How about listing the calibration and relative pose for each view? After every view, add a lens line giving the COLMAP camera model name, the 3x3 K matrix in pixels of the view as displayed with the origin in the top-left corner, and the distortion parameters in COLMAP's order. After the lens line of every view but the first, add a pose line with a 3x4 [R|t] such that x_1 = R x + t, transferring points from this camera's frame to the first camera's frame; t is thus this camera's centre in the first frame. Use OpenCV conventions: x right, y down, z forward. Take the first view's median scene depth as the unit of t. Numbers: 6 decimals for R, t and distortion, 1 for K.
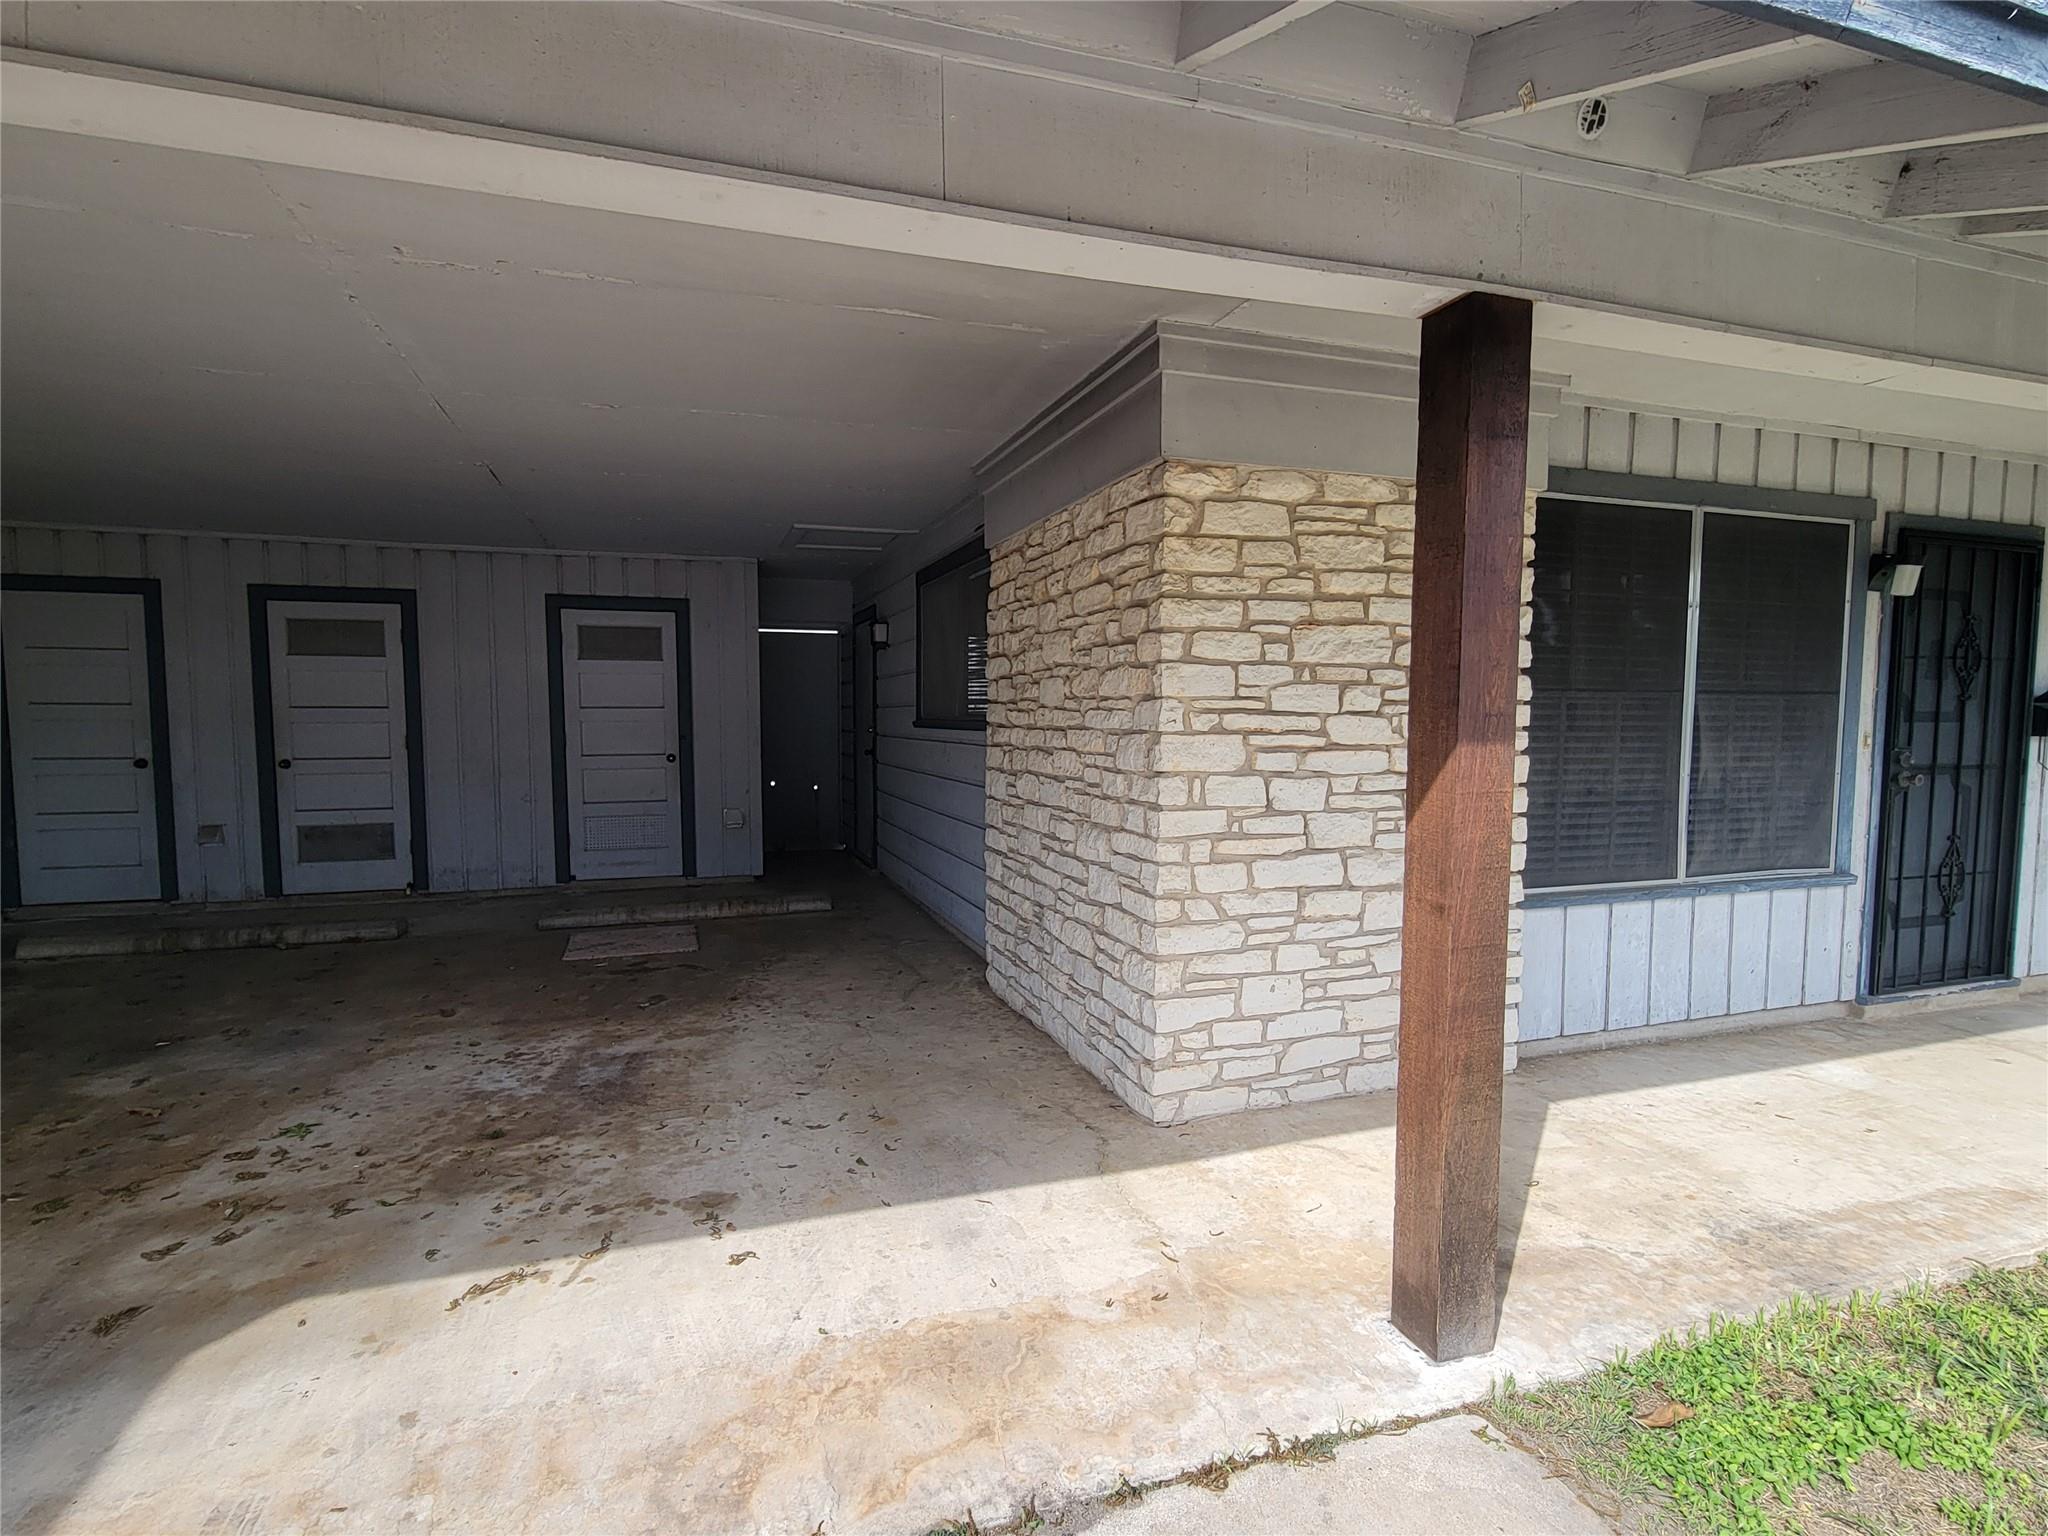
lens RADIAL K [[1014.9, 0, 1015.1], [0, 1014.9, 787.8], [0, 0, 1]] dist [0.006493, -0.006013]
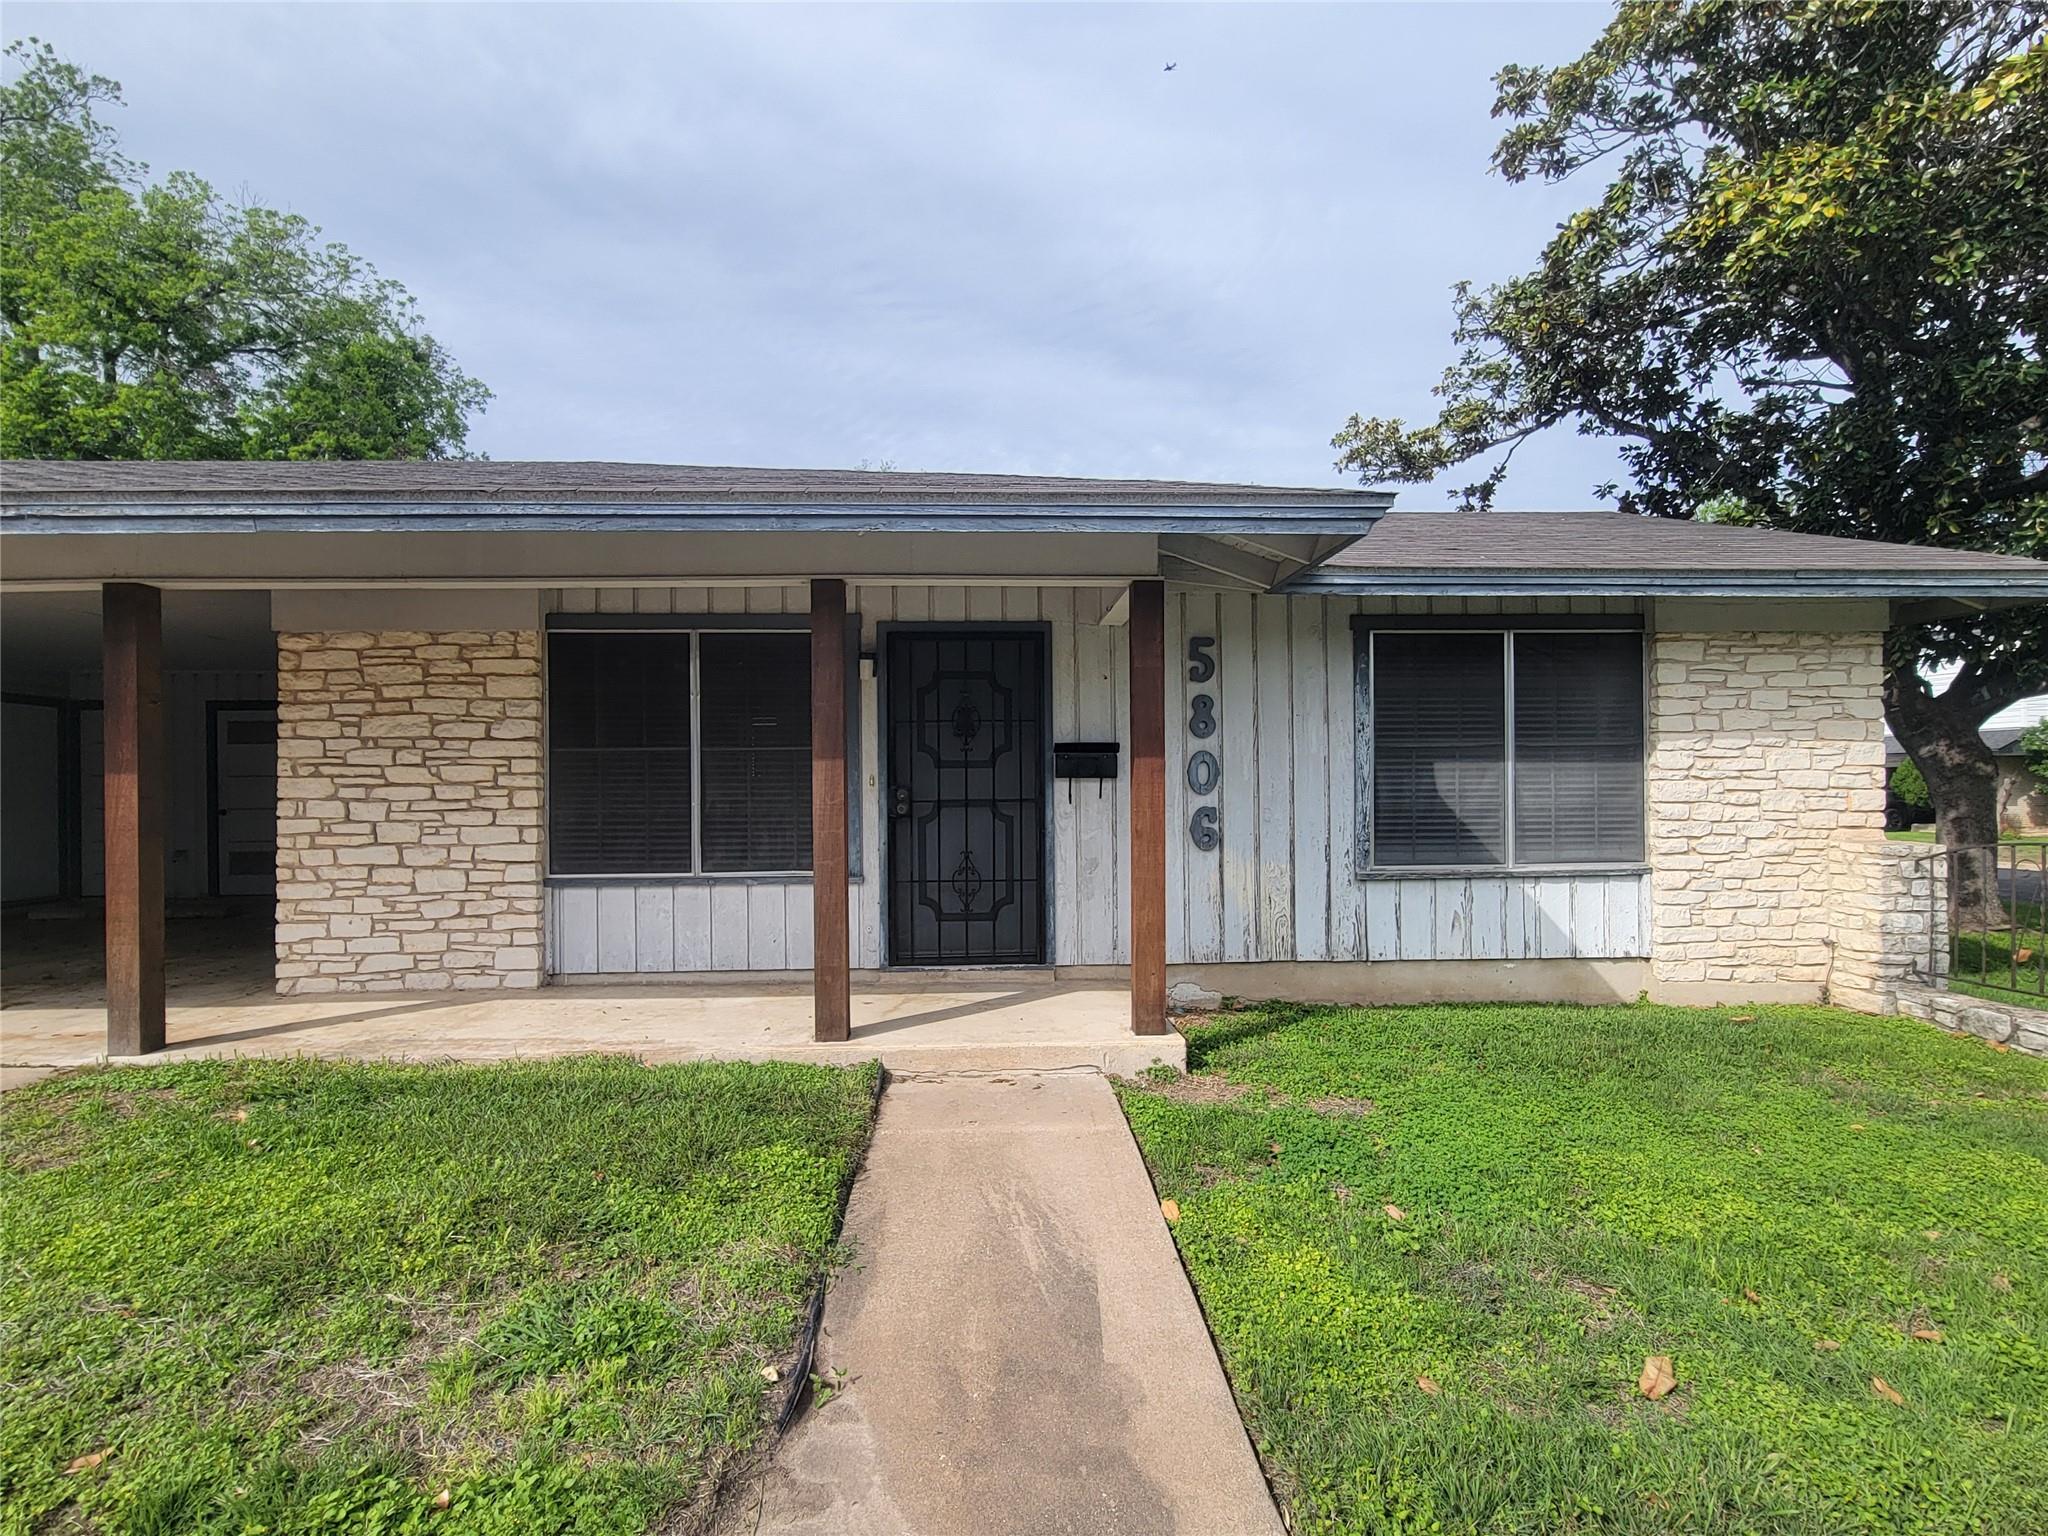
lens RADIAL K [[1014.9, 0, 1015.1], [0, 1014.9, 787.8], [0, 0, 1]] dist [0.006493, -0.006013]
pose [[0.962351, -0.008895, -0.271664, 1.822578], [-0.010932, 0.997389, -0.071383, 0.078533], [0.271589, 0.071665, 0.959741, -0.385452]]
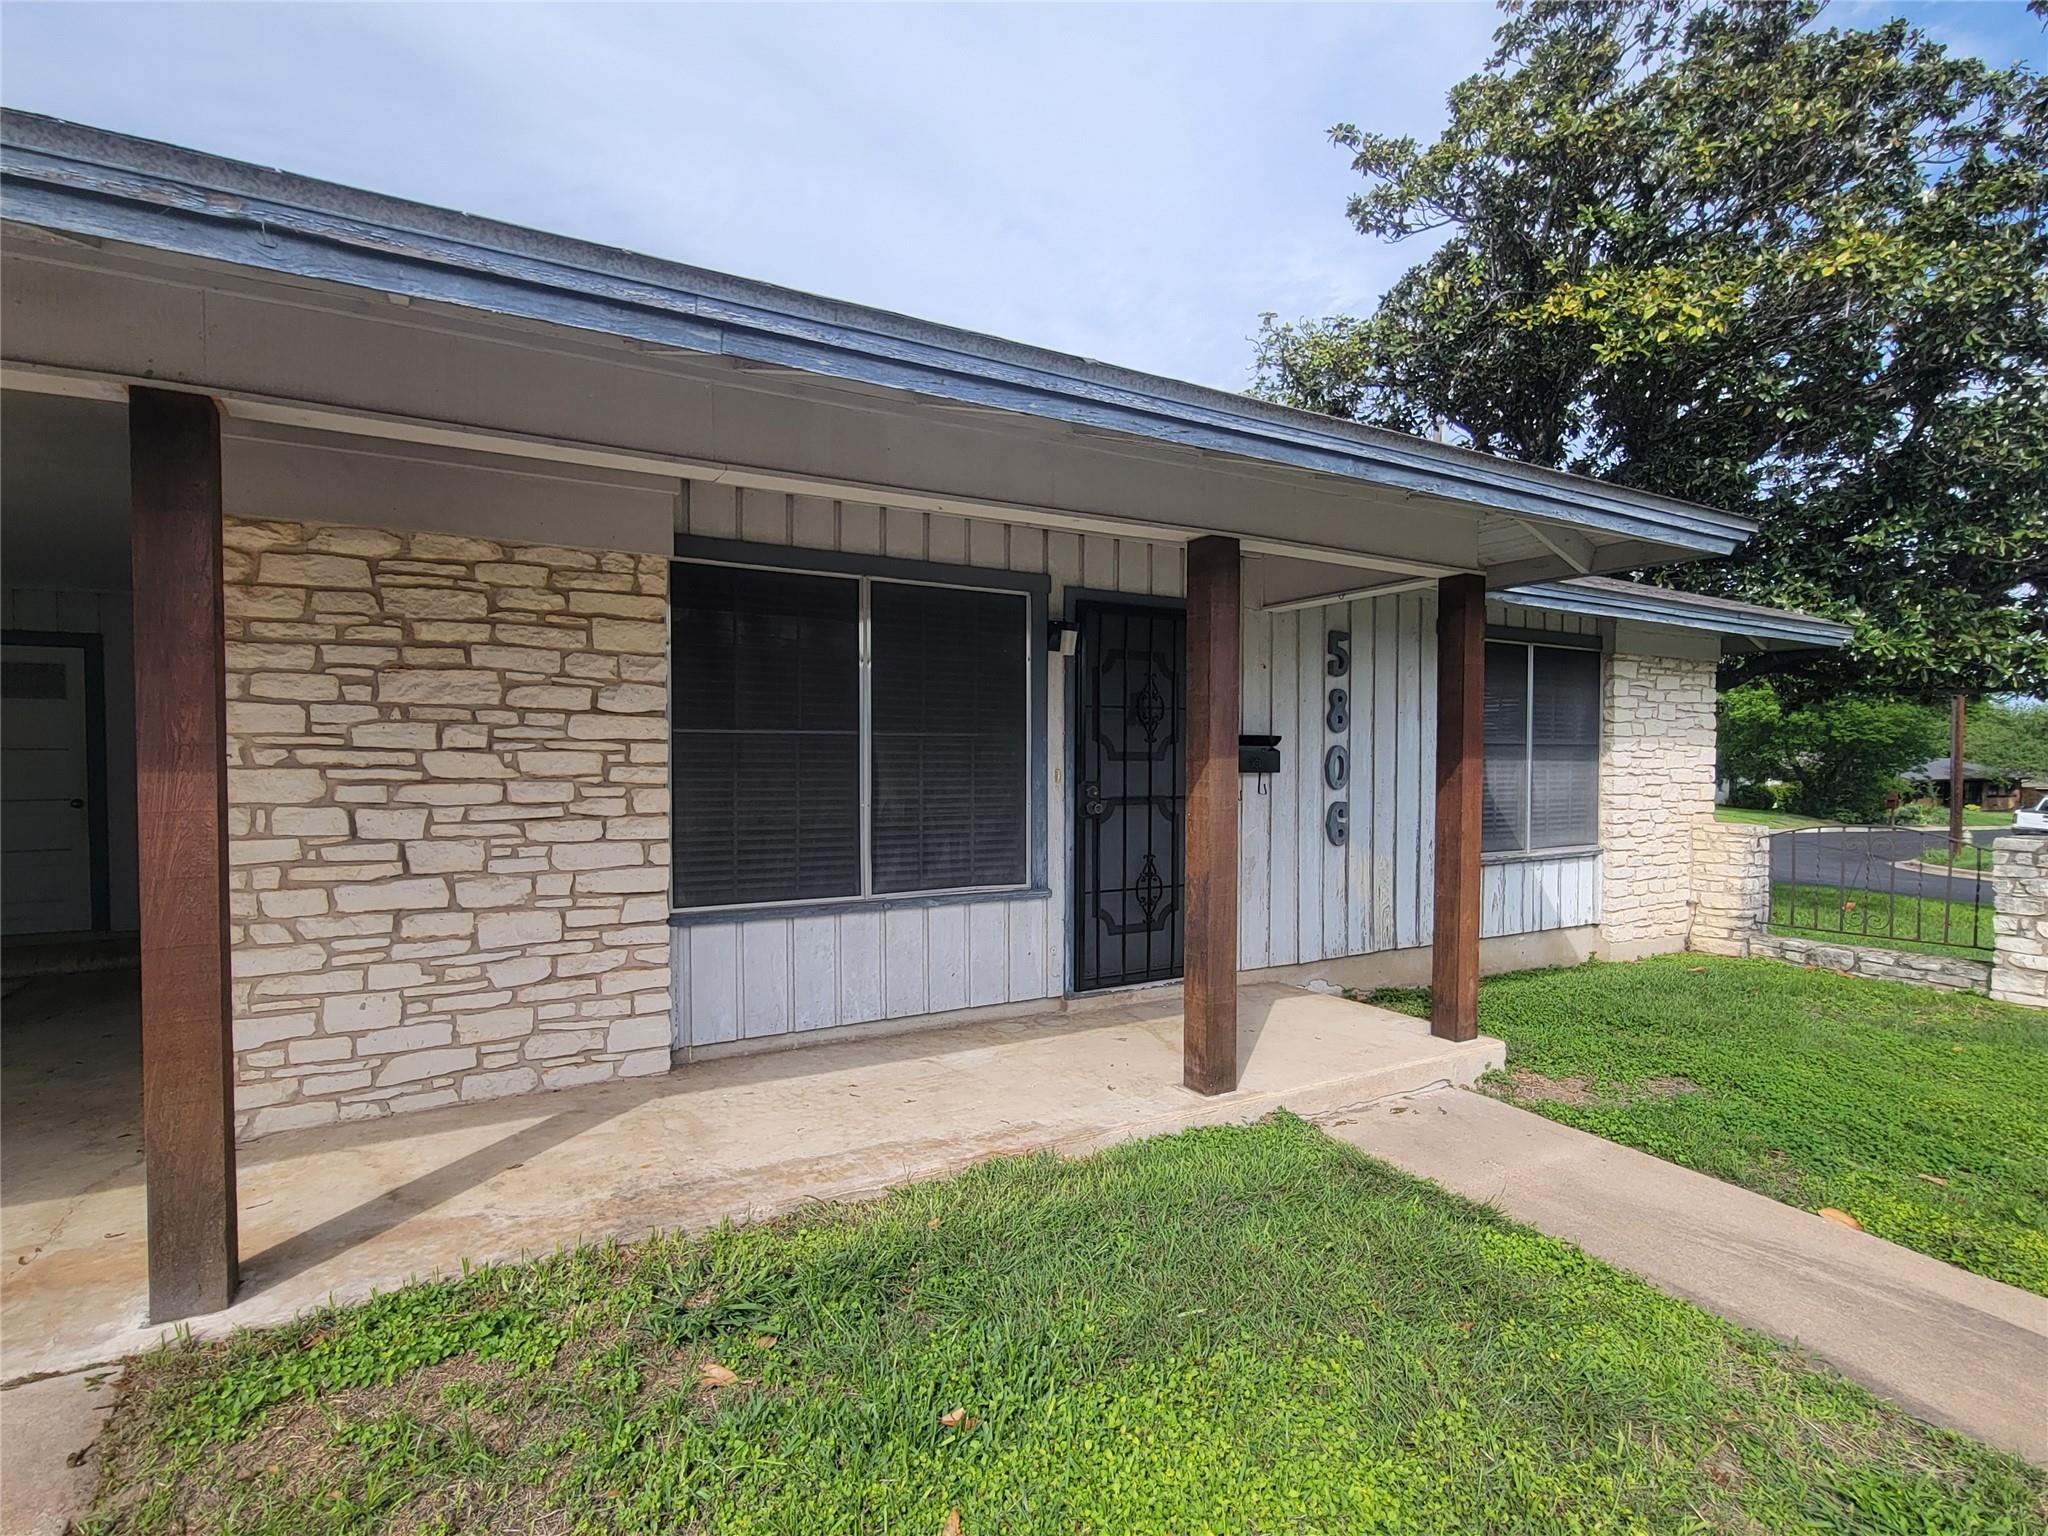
lens RADIAL K [[1014.9, 0, 1015.1], [0, 1014.9, 787.8], [0, 0, 1]] dist [0.006493, -0.006013]
pose [[0.978833, -0.005476, 0.204588, 0.703221], [0.015391, 0.998781, -0.046906, 0.028886], [-0.204081, 0.049062, 0.977724, -0.196061]]
